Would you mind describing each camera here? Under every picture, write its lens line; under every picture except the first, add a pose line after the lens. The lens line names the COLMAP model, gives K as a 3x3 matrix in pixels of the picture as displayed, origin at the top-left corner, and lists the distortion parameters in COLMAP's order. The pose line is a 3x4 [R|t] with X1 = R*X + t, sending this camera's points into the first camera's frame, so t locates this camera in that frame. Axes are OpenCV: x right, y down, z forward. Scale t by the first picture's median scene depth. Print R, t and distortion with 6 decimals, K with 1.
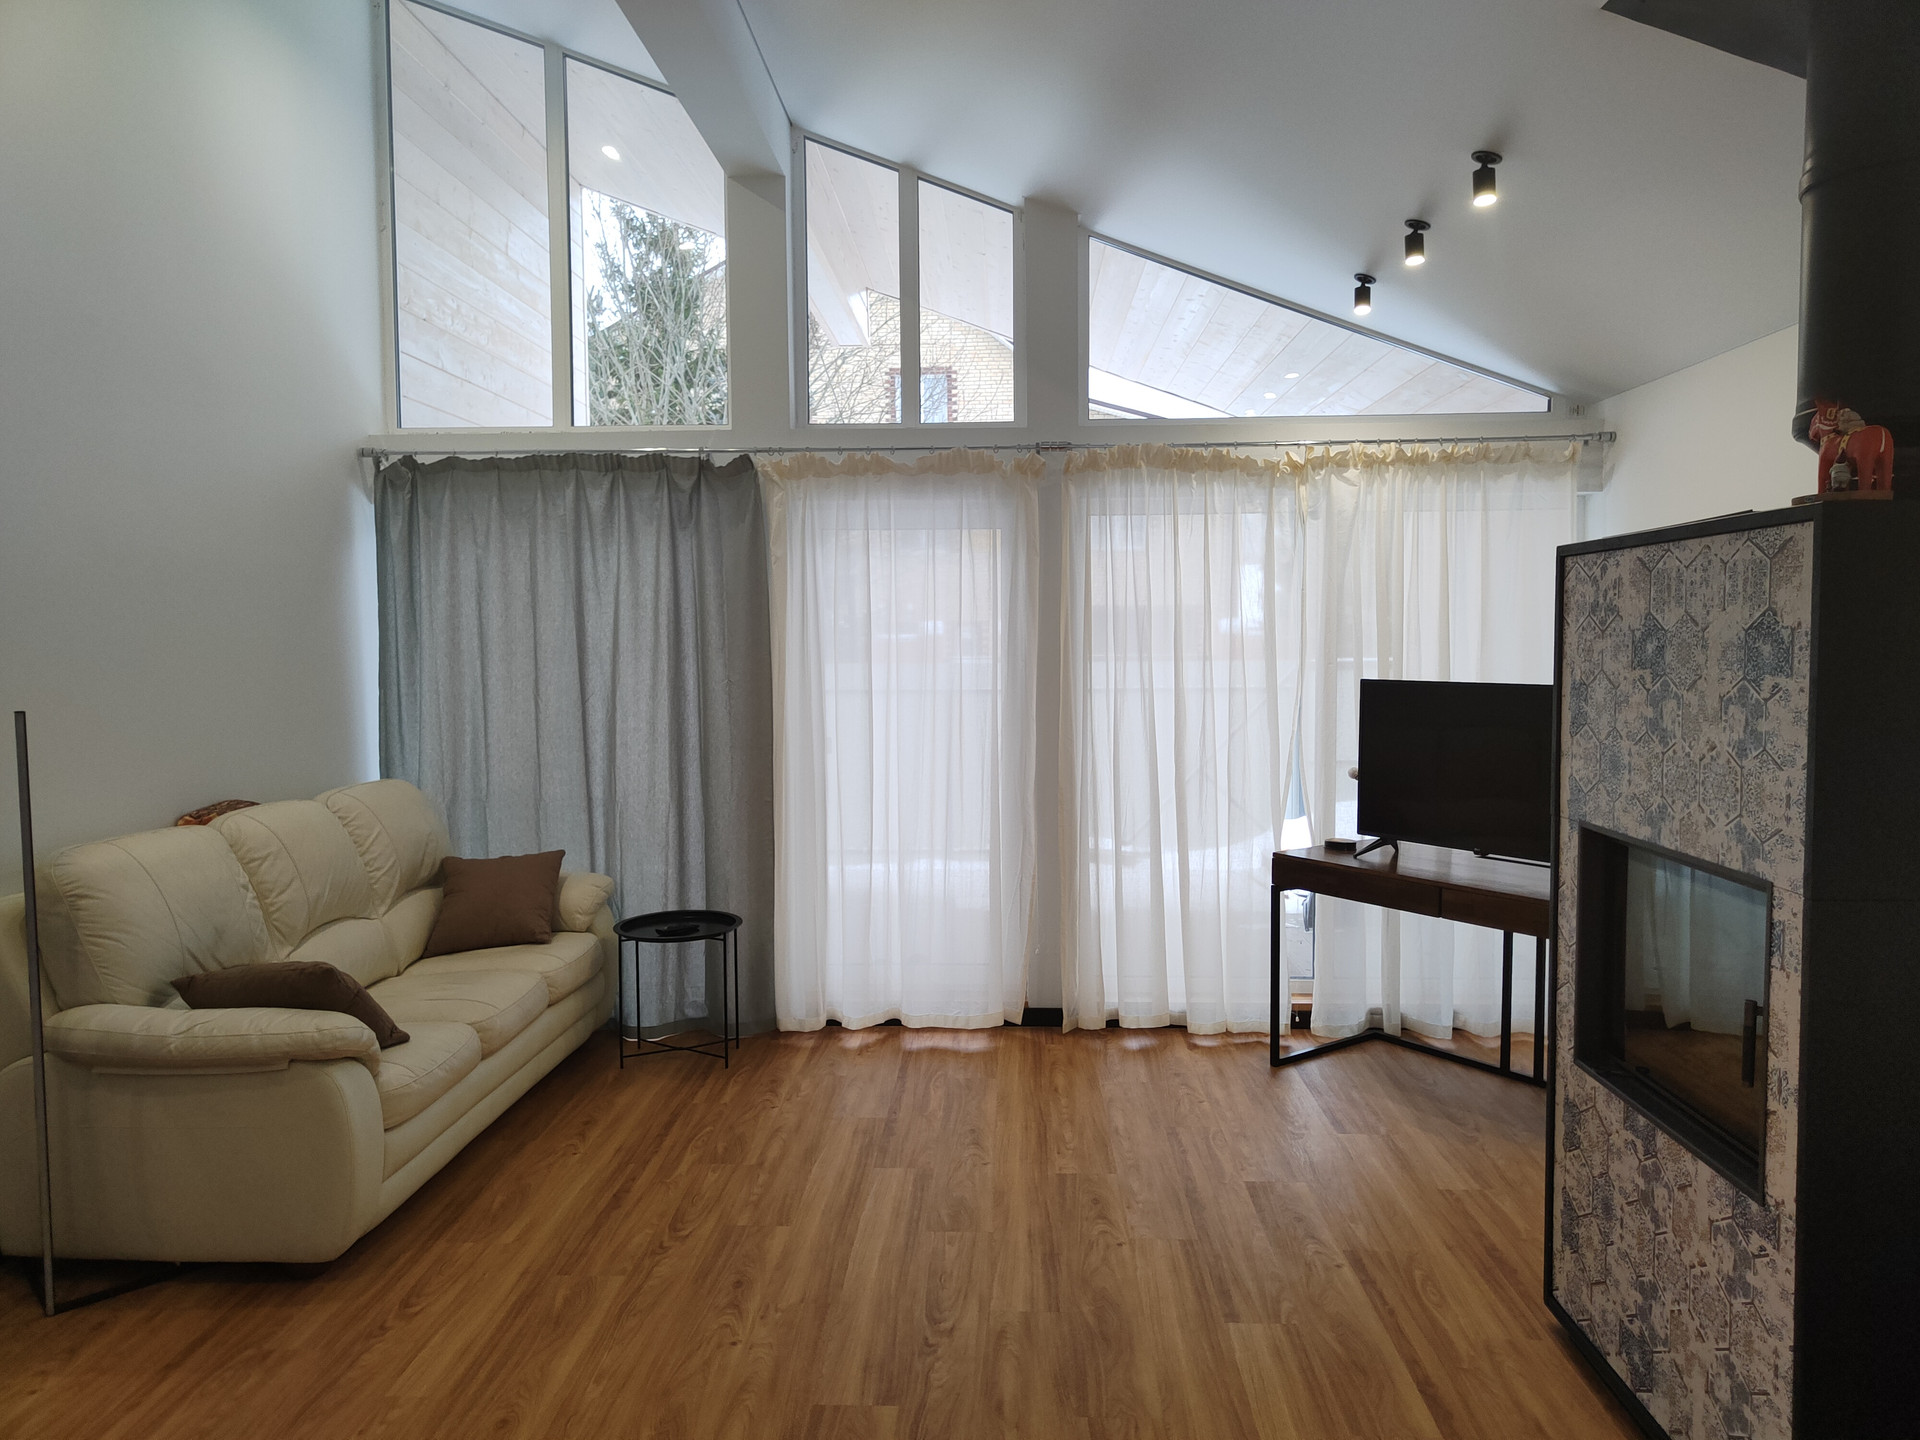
lens RADIAL K [[1314.2, 0, 965.6], [0, 1314.2, 710.0], [0, 0, 1]] dist [0.020638, -0.006341]
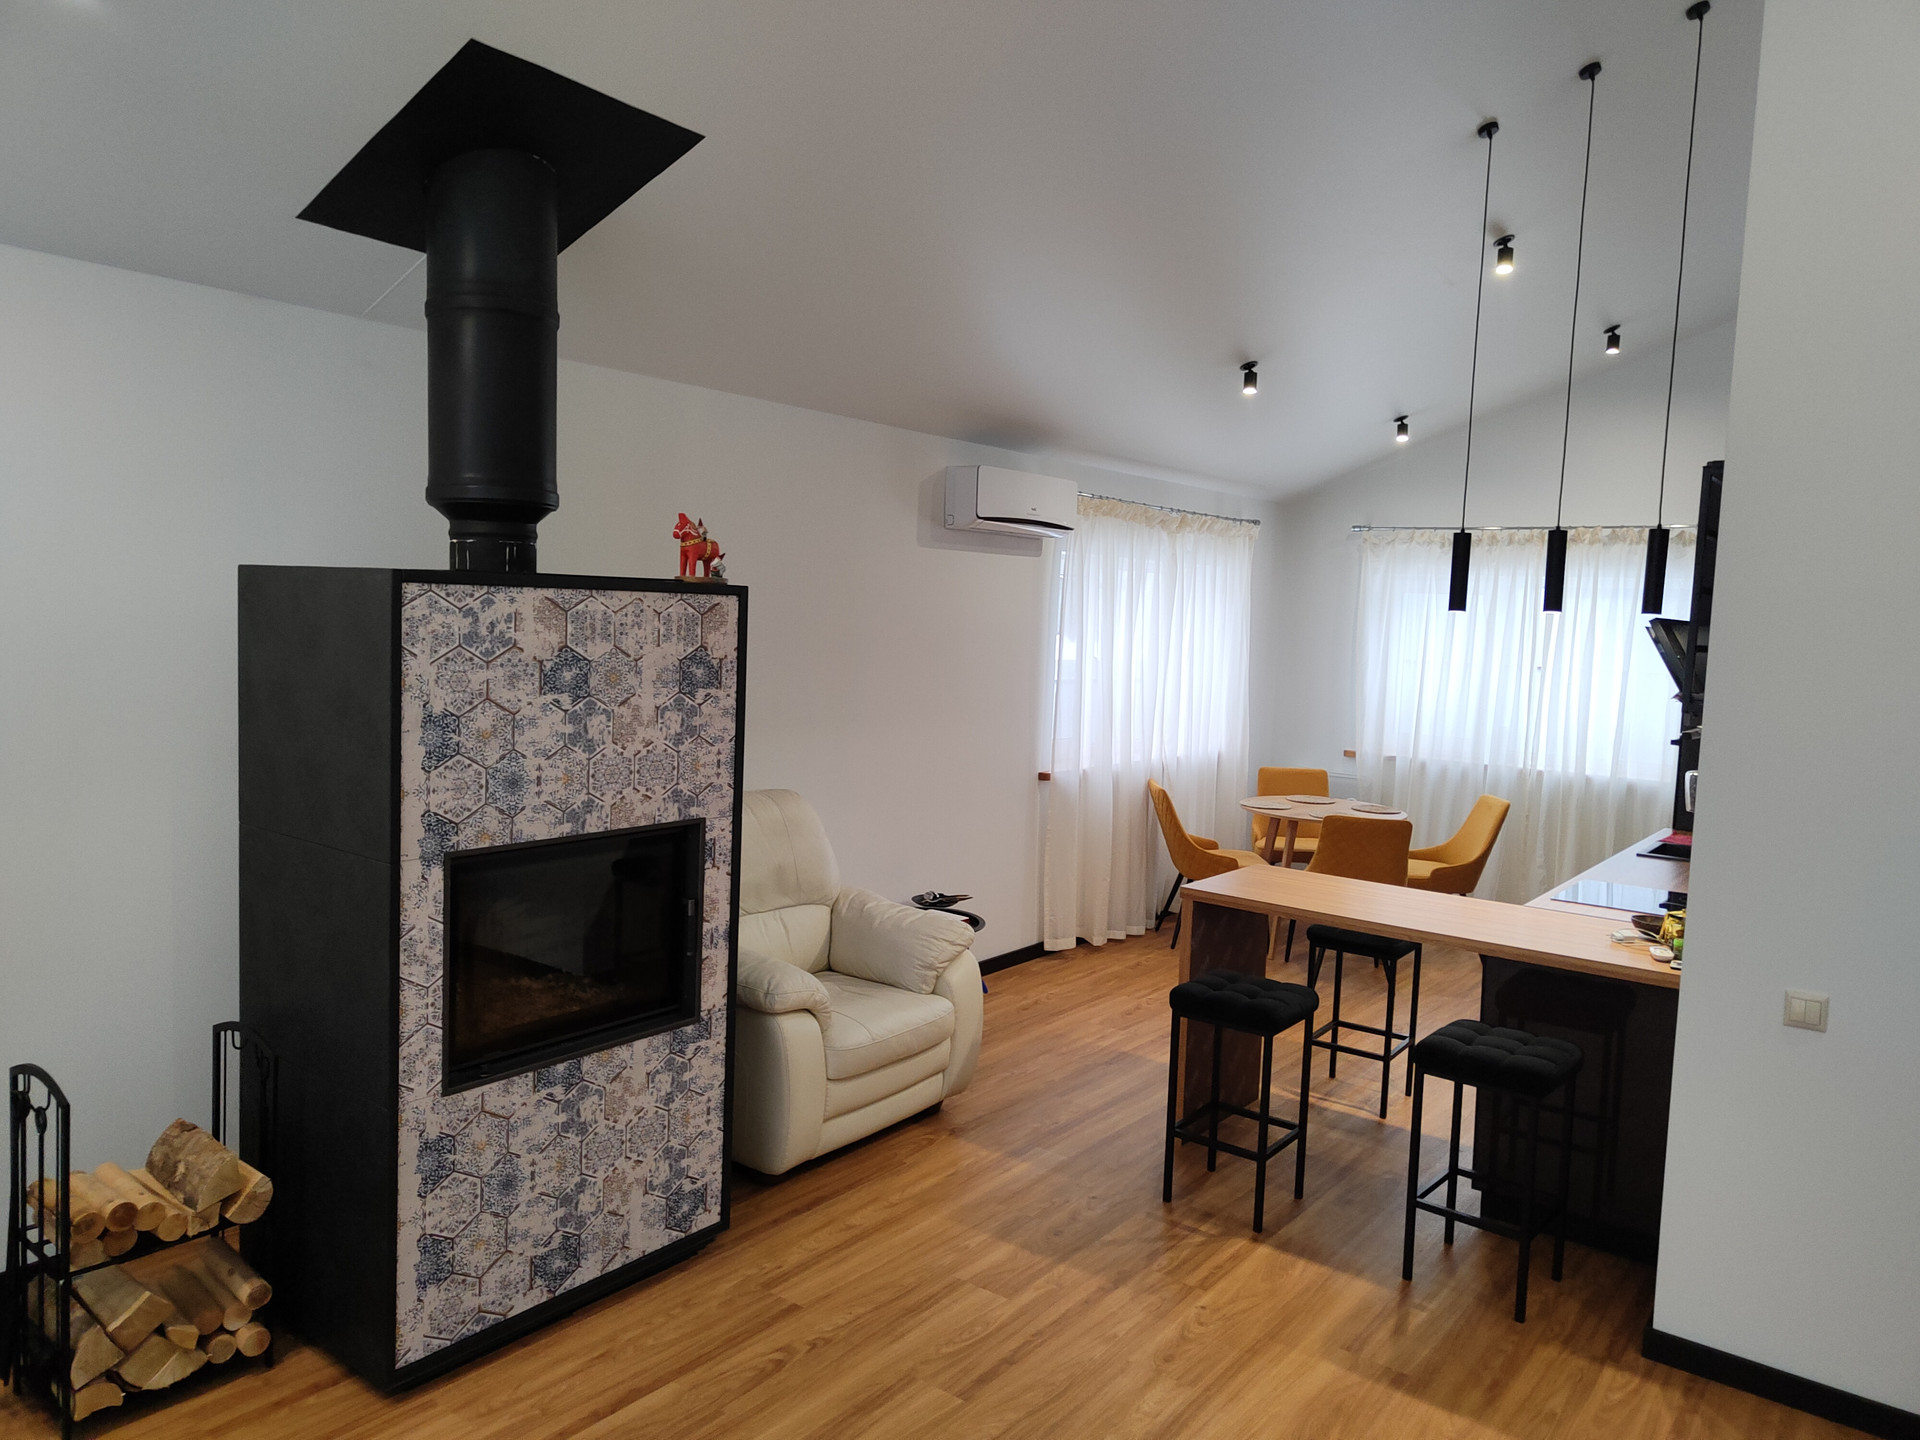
lens RADIAL K [[1314.2, 0, 970.8], [0, 1314.2, 708.6], [0, 0, 1]] dist [0.020638, -0.006341]
pose [[-0.813821, -0.070663, 0.576803, -0.256685], [-0.002373, 0.992975, 0.118299, -0.087060], [-0.581110, 0.094906, -0.808272, 0.962445]]
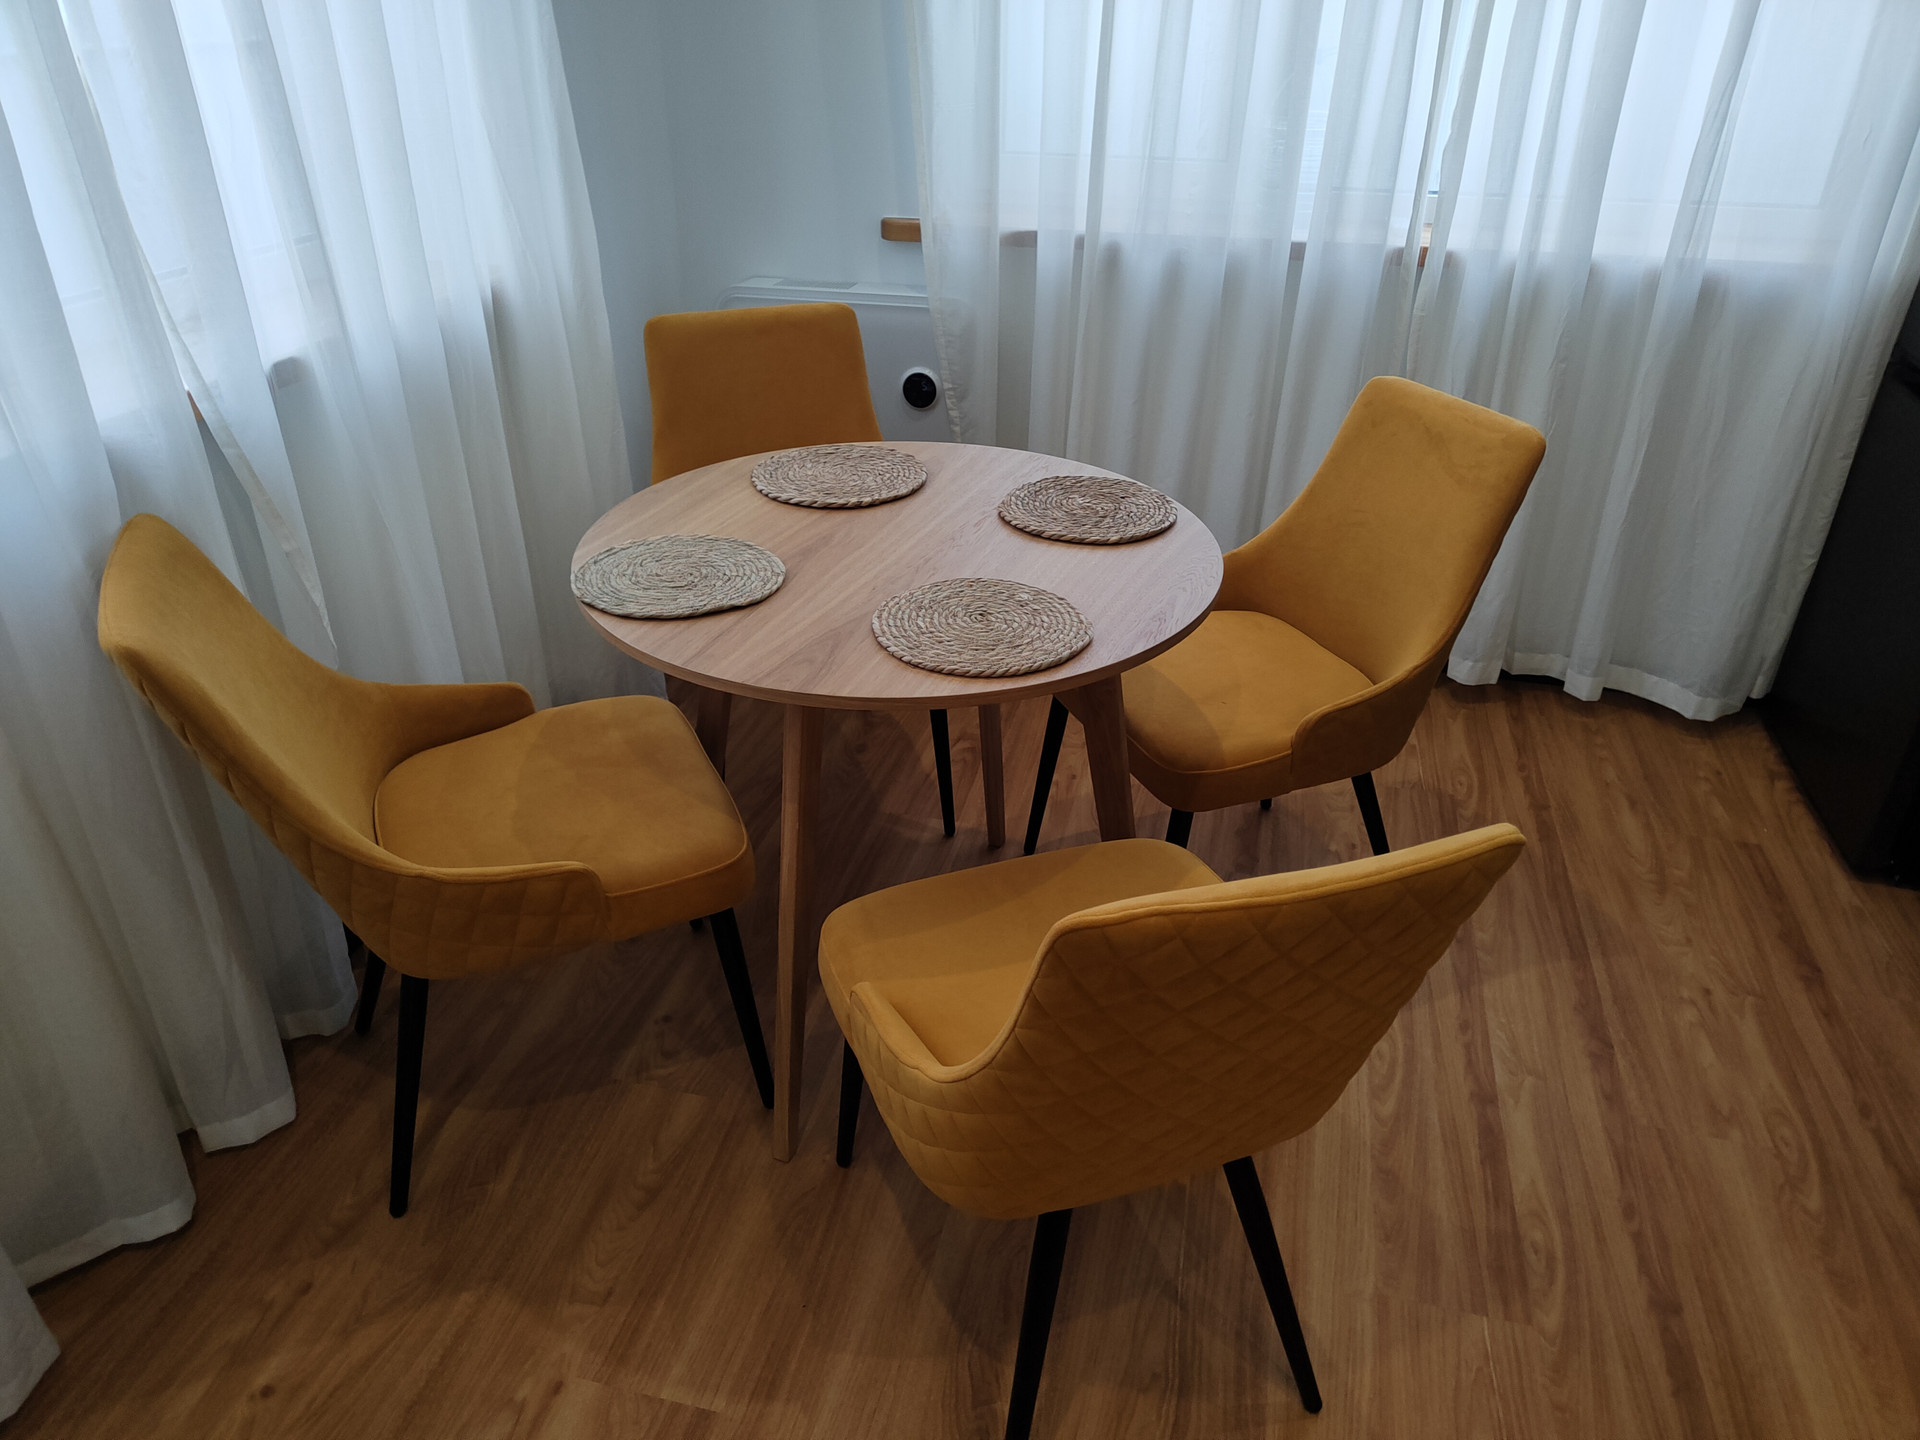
lens RADIAL K [[1314.2, 0, 979.8], [0, 1314.2, 710.4], [0, 0, 1]] dist [0.020638, -0.006341]
pose [[-0.979759, -0.102271, 0.172084, 0.193732], [0.006490, 0.842963, 0.537933, 0.044277], [-0.200075, 0.528162, -0.825236, -0.174458]]
